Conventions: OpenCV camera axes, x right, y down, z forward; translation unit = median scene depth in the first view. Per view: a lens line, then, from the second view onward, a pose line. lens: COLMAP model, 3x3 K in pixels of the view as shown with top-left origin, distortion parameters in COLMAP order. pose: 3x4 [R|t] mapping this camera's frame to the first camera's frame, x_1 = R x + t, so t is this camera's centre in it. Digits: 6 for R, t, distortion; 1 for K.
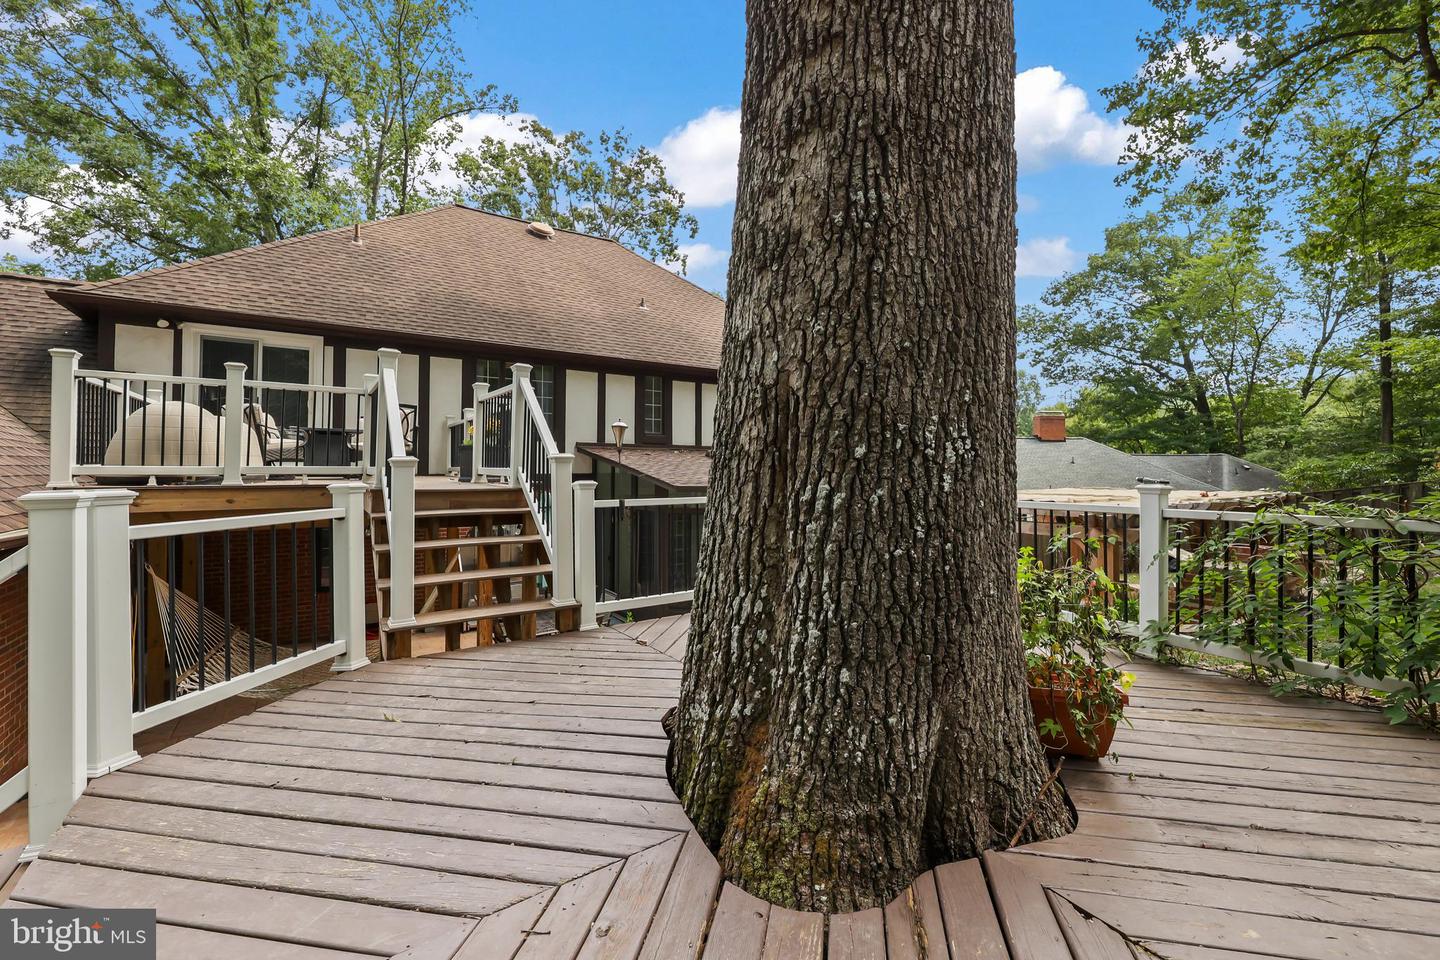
lens RADIAL K [[571.5, 0, 720.0], [0, 571.5, 480.0], [0, 0, 1]] dist [-0.000401, 0.000011]
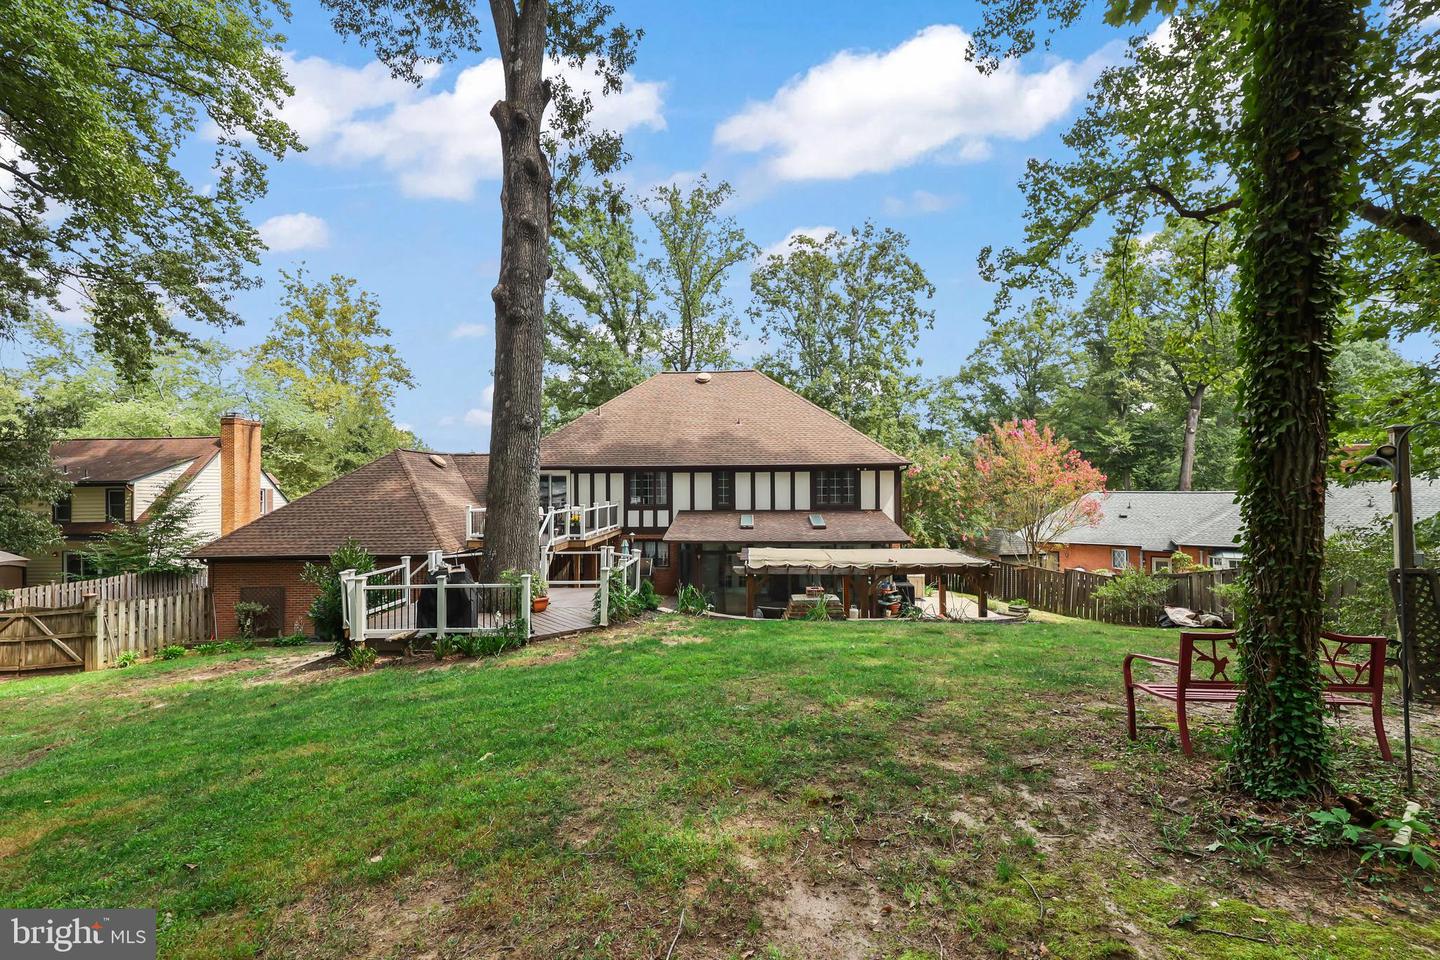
lens RADIAL K [[577.0, 0, 716.6], [0, 577.0, 483.6], [0, 0, 1]] dist [0.001900, 0.000346]
pose [[0.797491, -0.010426, -0.603240, 0.956847], [-0.007619, 0.999597, -0.027349, -0.099362], [0.603282, 0.026406, 0.797090, -0.427955]]
